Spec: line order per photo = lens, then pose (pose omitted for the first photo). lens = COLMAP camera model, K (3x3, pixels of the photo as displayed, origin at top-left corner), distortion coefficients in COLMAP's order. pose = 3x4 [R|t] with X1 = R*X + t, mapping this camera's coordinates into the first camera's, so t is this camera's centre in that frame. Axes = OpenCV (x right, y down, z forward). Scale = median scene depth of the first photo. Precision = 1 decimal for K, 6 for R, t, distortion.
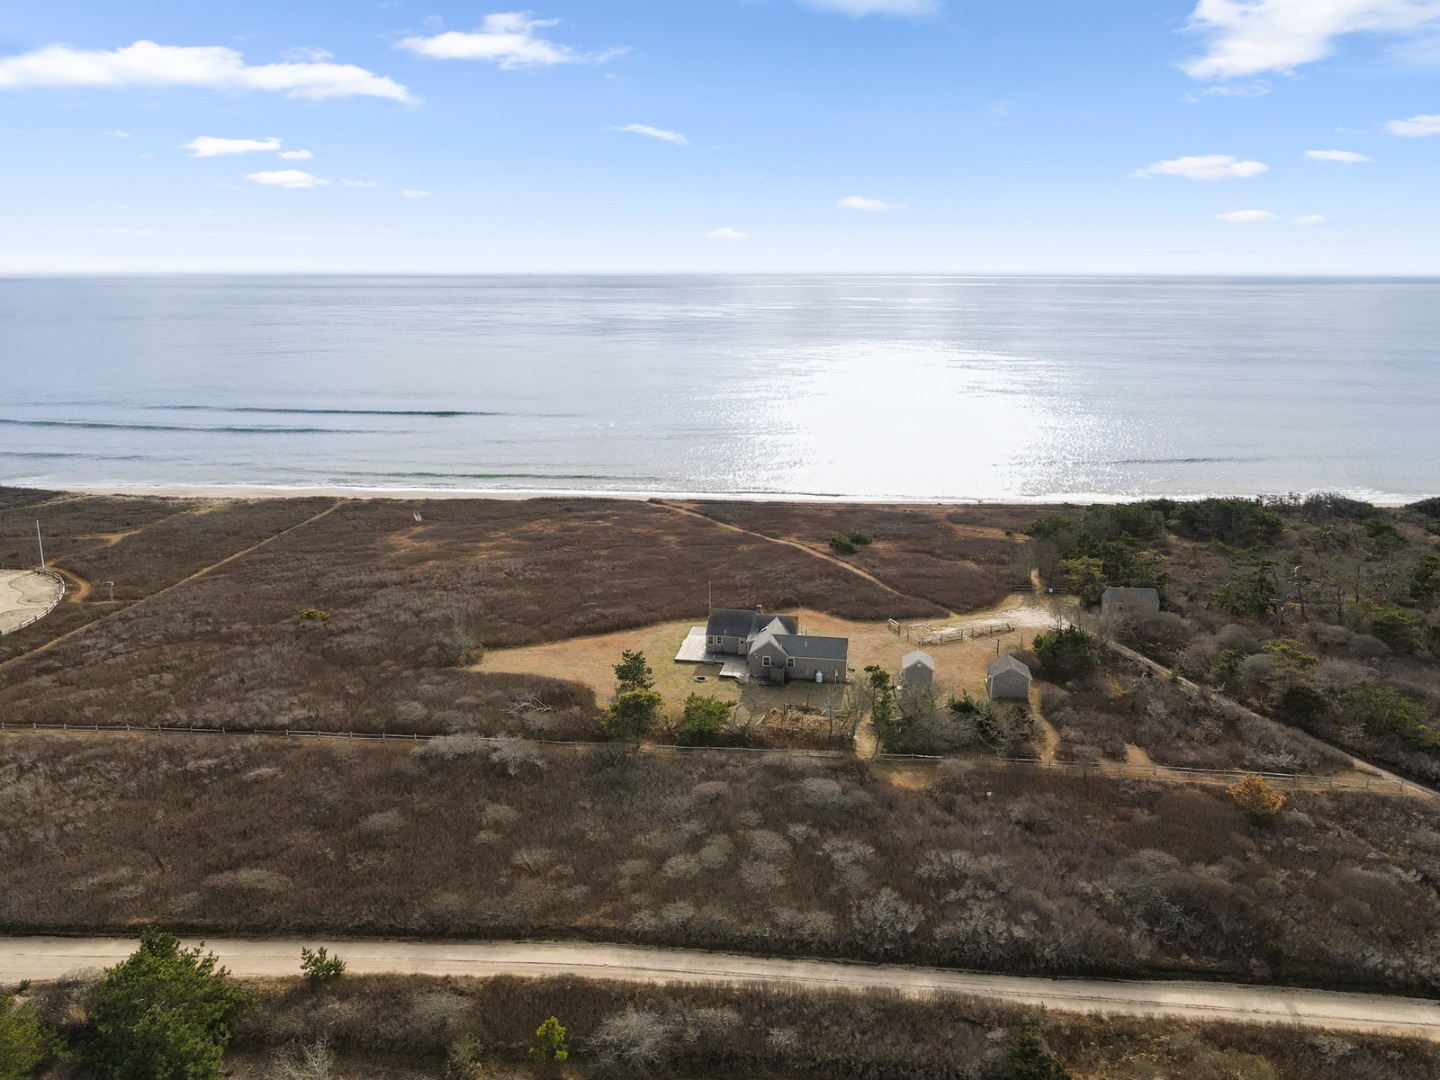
lens RADIAL K [[995.5, 0, 720.0], [0, 995.5, 540.0], [0, 0, 1]] dist [0.006863, 0.002627]
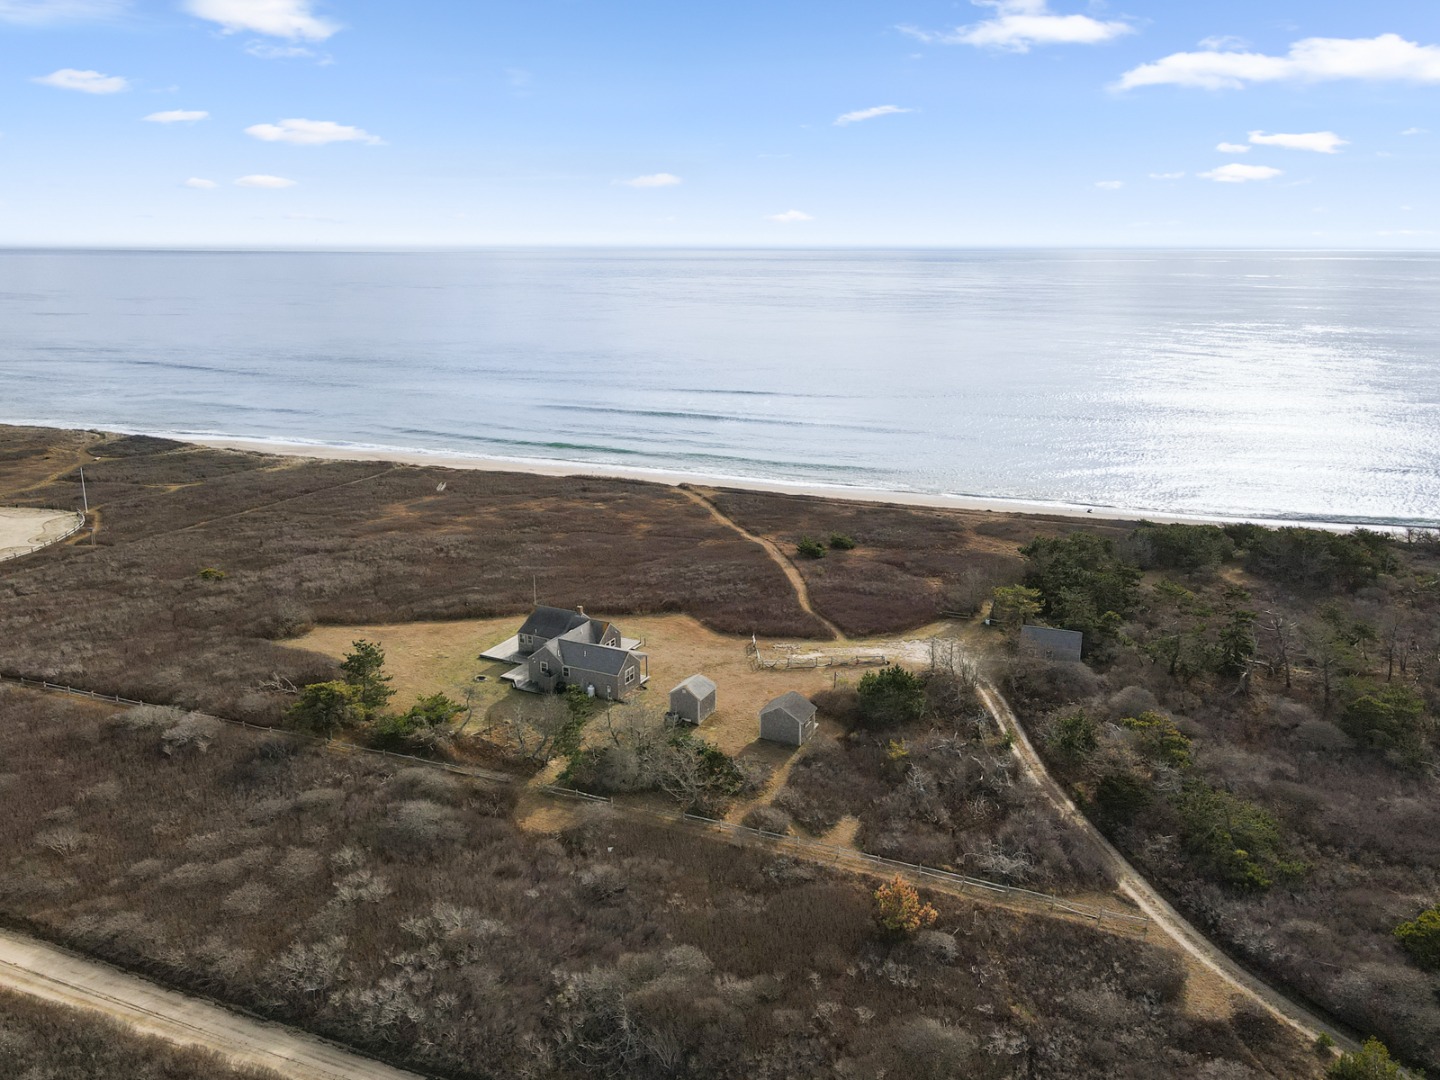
lens RADIAL K [[1029.5, 0, 720.0], [0, 1029.5, 540.0], [0, 0, 1]] dist [0.010703, 0.000857]
pose [[0.961341, 0.078215, -0.264018, 0.502775], [-0.074032, 0.996923, 0.025772, -0.035433], [0.265222, -0.005230, 0.964173, 0.148849]]
